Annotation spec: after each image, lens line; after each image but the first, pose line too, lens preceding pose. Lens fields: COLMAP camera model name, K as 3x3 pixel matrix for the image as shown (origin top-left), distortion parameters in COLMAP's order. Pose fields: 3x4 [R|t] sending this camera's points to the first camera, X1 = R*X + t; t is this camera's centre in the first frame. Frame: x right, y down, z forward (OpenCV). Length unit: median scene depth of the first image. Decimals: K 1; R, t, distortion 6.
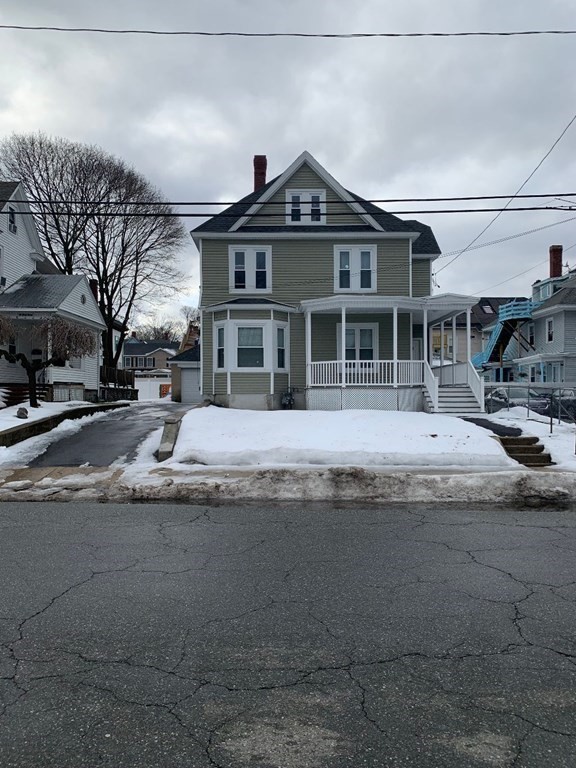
lens RADIAL K [[578.2, 0, 280.2], [0, 578.2, 386.4], [0, 0, 1]] dist [0.065219, -0.102278]
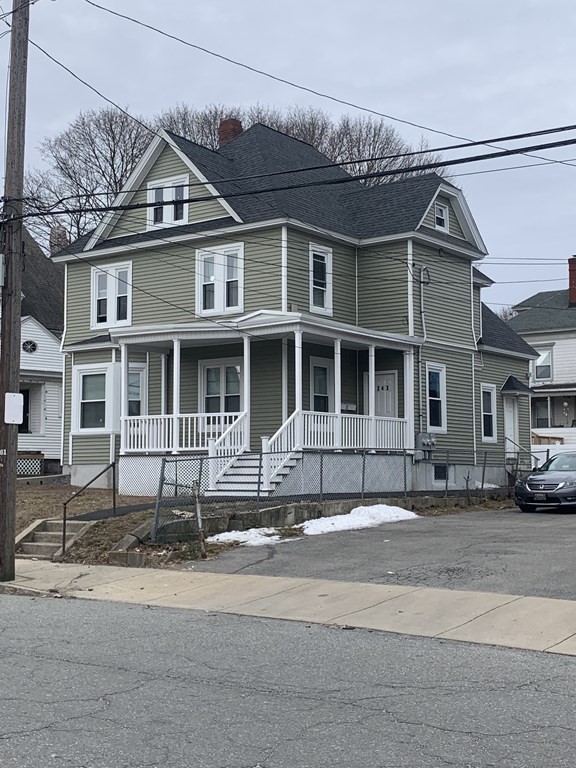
lens RADIAL K [[1073.6, 0, 288.0], [0, 1073.6, 384.0], [0, 0, 1]] dist [-0.015977, -0.015467]
pose [[0.808488, -0.048846, -0.586482, 0.941046], [0.016298, 0.998026, -0.060655, -0.001061], [0.588287, 0.039480, 0.807688, 0.021469]]
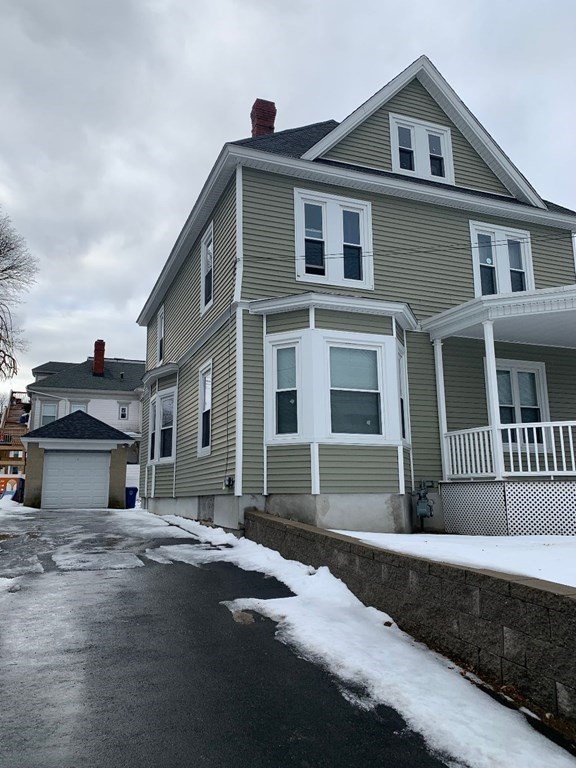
lens RADIAL K [[630.1, 0, 309.4], [0, 630.1, 360.2], [0, 0, 1]] dist [0.063486, -0.000926]
pose [[0.922207, 0.073319, 0.379683, -0.272002], [0.004392, 0.979812, -0.199875, 0.009300], [-0.386673, 0.185994, 0.903267, 0.534447]]
